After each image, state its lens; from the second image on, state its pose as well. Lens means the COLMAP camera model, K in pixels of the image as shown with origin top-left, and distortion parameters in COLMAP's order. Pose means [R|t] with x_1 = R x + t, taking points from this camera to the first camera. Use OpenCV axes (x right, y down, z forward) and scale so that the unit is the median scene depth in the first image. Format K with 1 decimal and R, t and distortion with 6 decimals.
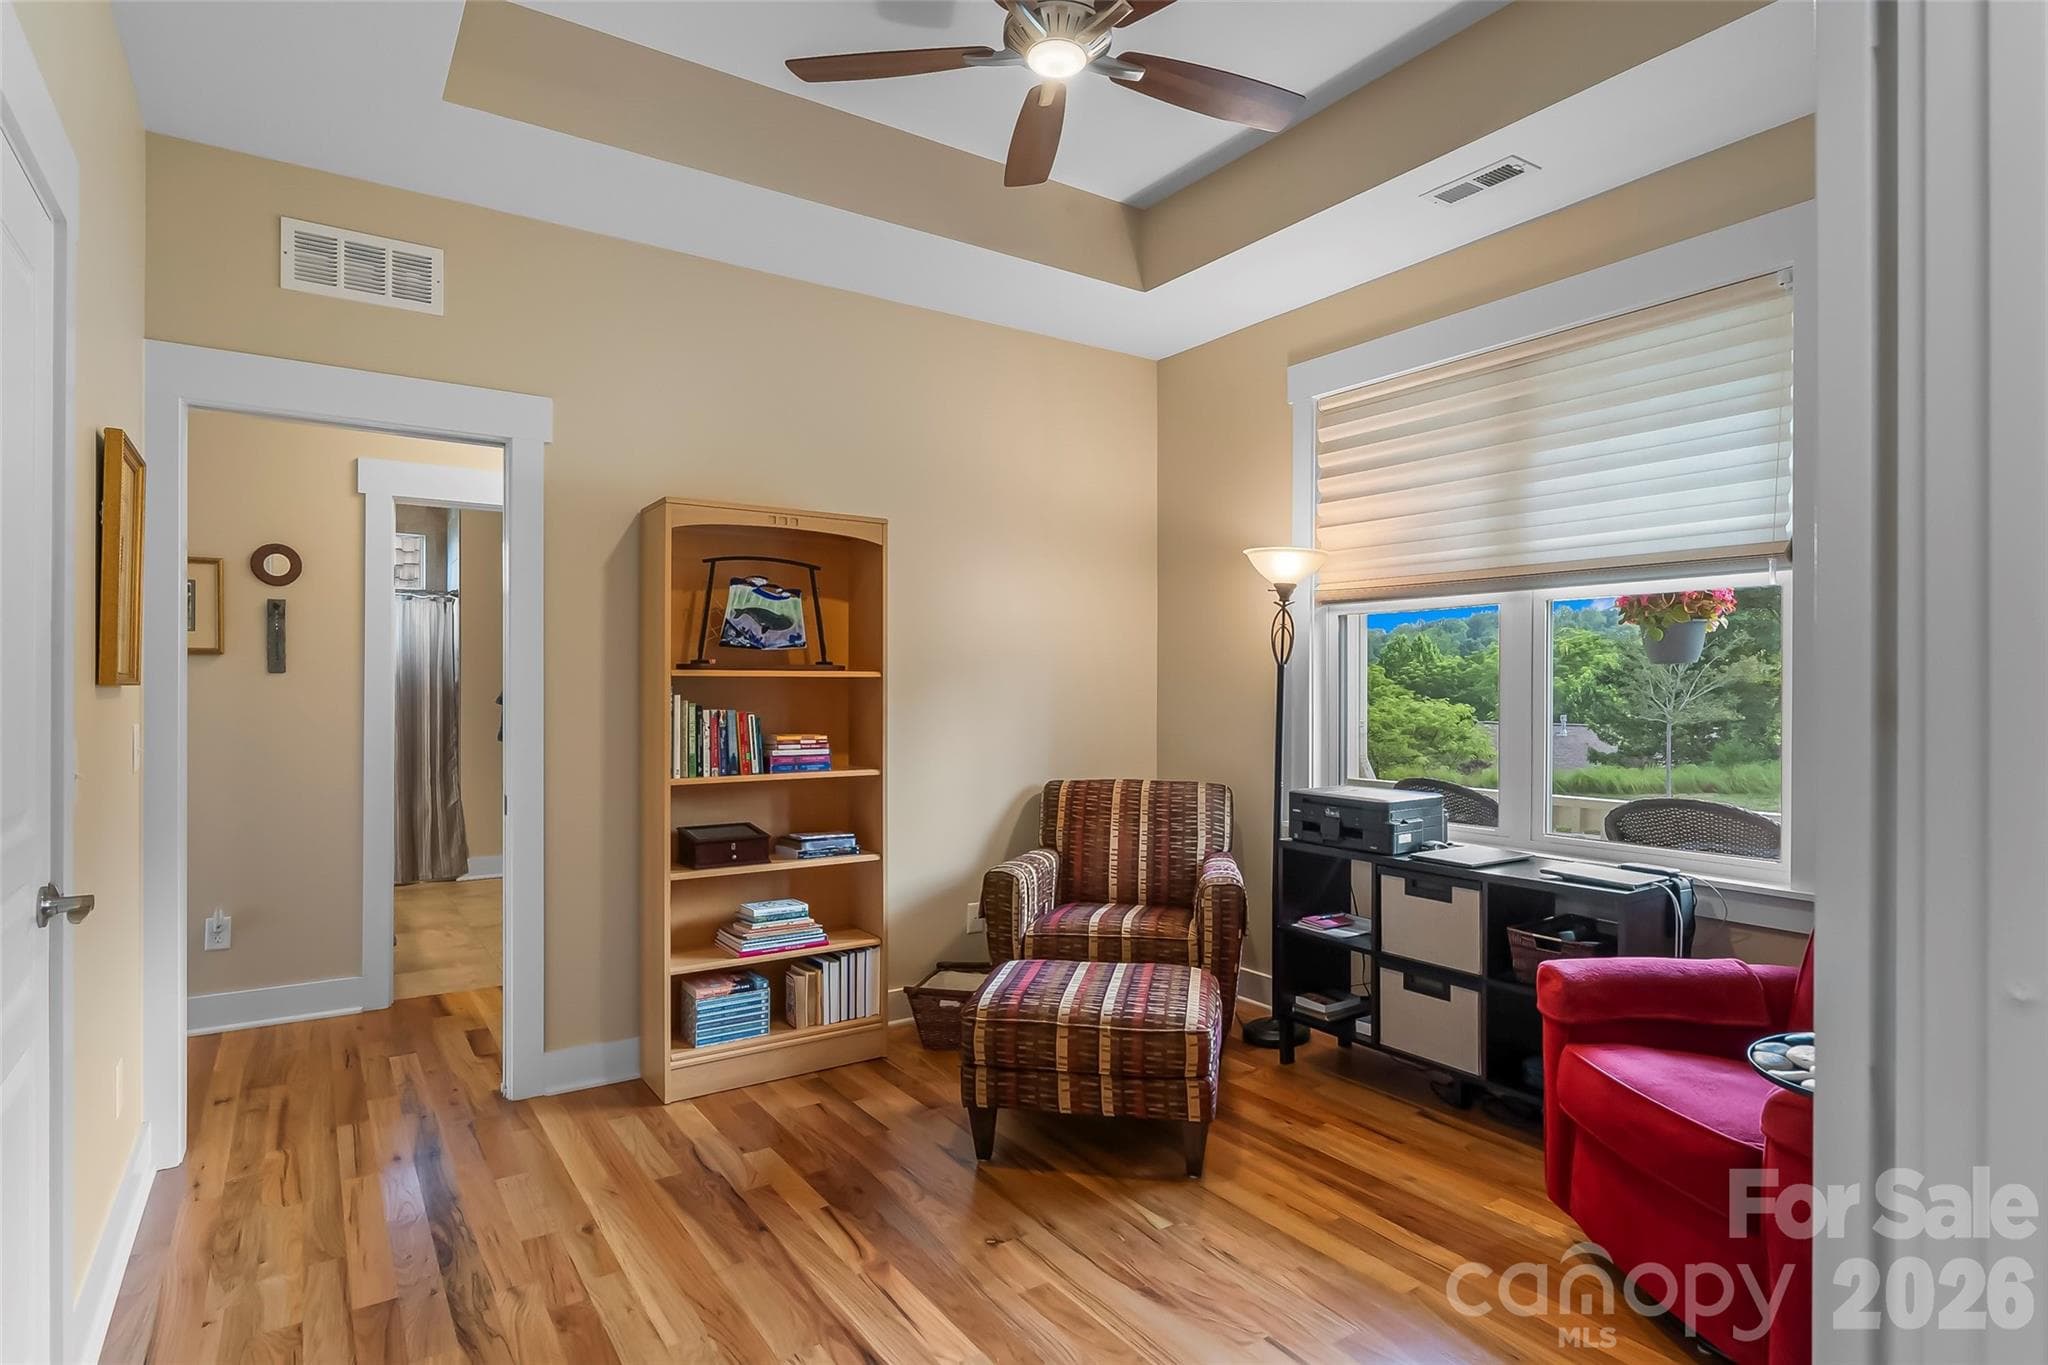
lens RADIAL K [[1026.6, 0, 1025.1], [0, 1026.6, 684.8], [0, 0, 1]] dist [-0.005674, 0.000267]
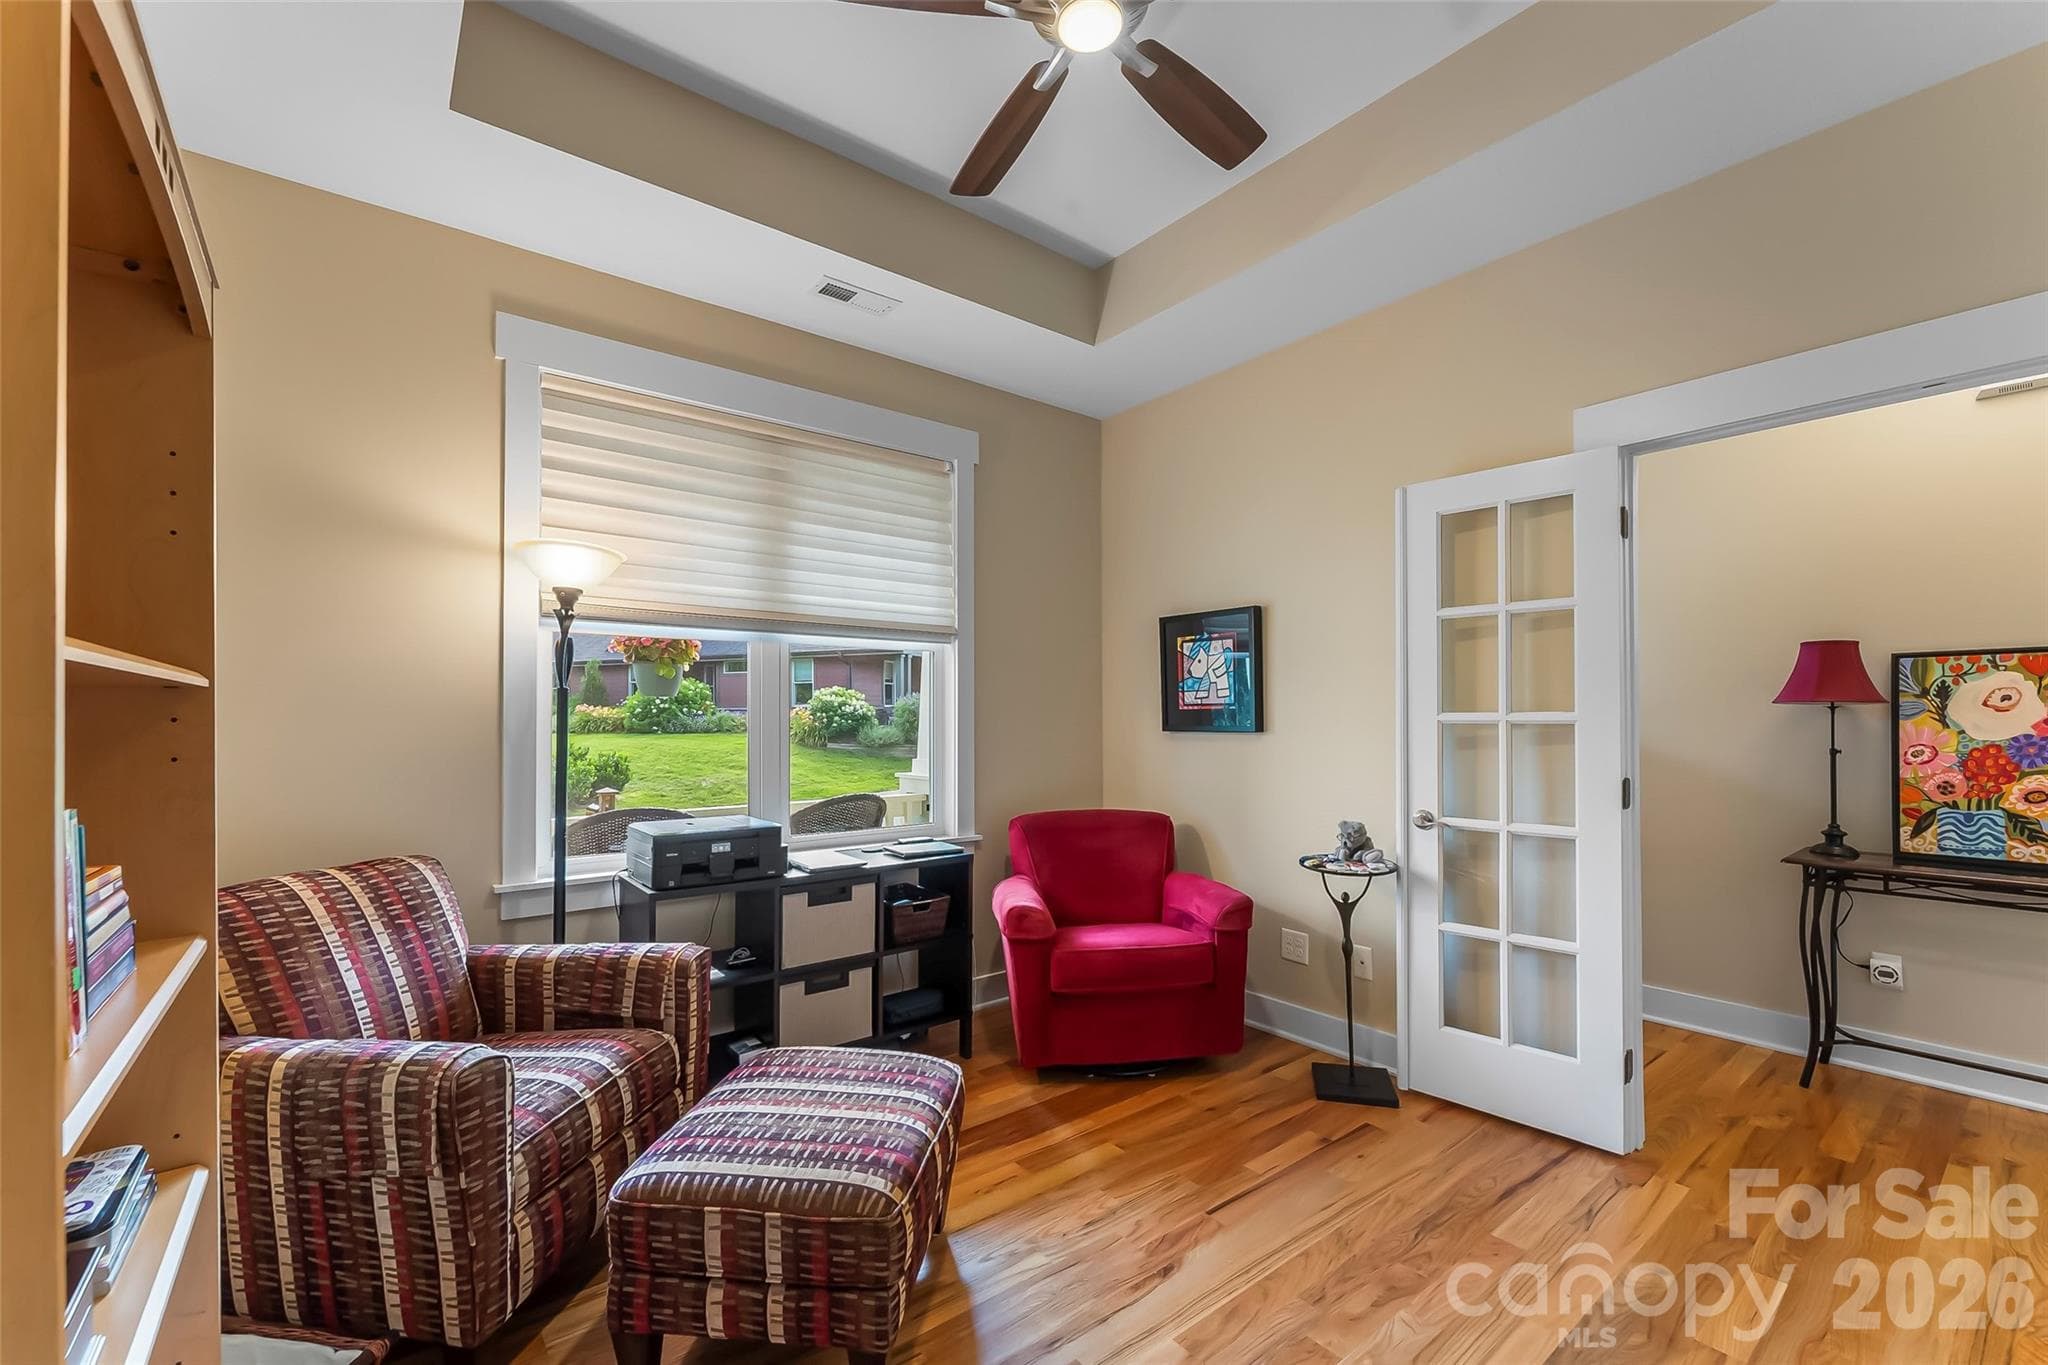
lens RADIAL K [[837.5, 0, 1024.4], [0, 837.5, 703.6], [0, 0, 1]] dist [0.001730, 0.000338]
pose [[-0.043933, 0.013692, 0.998941, -0.513479], [-0.001571, 0.999904, -0.013775, 0.001812], [-0.999033, -0.002174, -0.043908, 0.793312]]
